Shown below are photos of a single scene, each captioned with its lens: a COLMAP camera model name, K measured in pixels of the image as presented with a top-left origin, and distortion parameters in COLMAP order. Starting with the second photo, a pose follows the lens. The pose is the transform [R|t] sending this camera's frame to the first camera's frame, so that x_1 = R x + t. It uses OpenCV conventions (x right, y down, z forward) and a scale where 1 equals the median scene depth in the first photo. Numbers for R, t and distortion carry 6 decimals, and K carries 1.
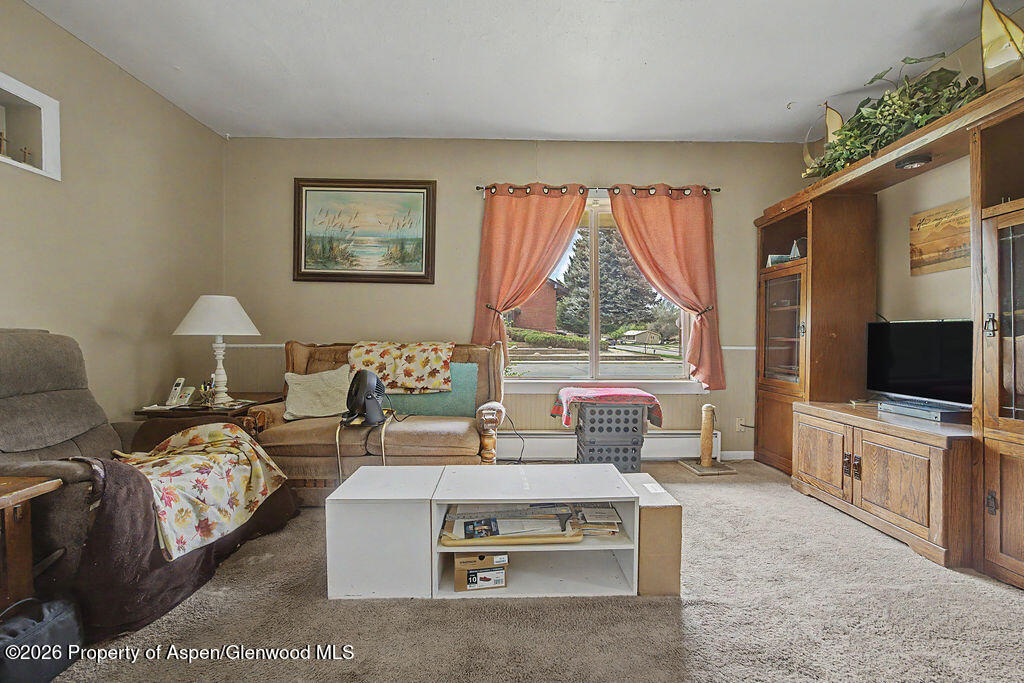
lens RADIAL K [[409.8, 0, 513.8], [0, 409.8, 344.8], [0, 0, 1]] dist [-0.023102, 0.000431]
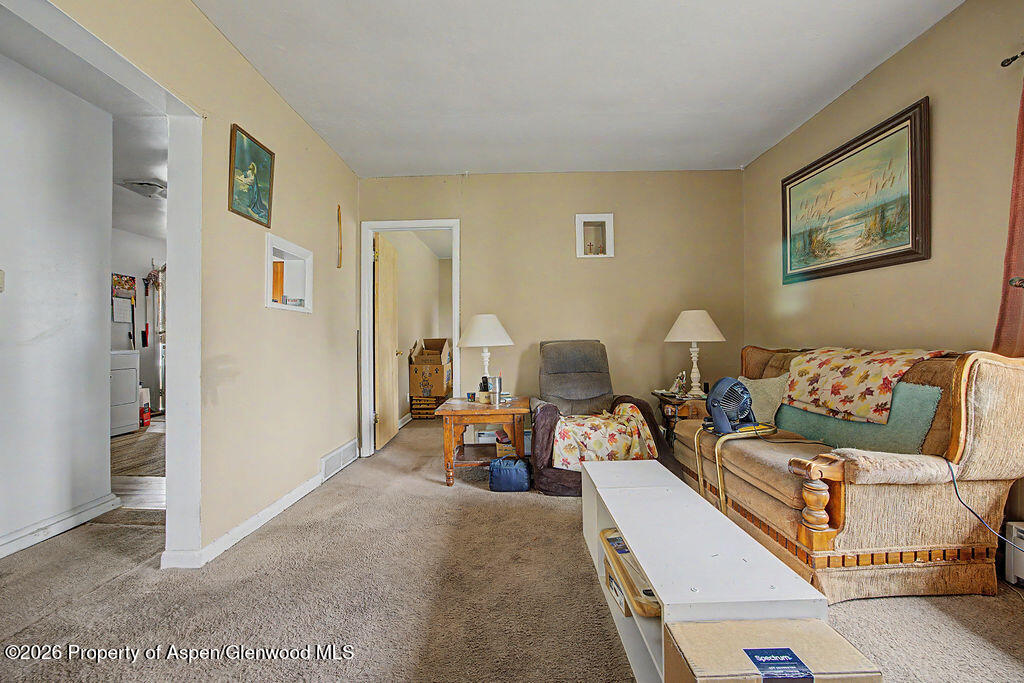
lens RADIAL K [[402.3, 0, 512.0], [0, 402.3, 341.5], [0, 0, 1]] dist [-0.030952, 0.000070]
pose [[-0.031162, -0.002803, -0.999510, 0.479331], [-0.002643, 0.999993, -0.002722, -0.016721], [0.999511, 0.002557, -0.031169, 0.411964]]
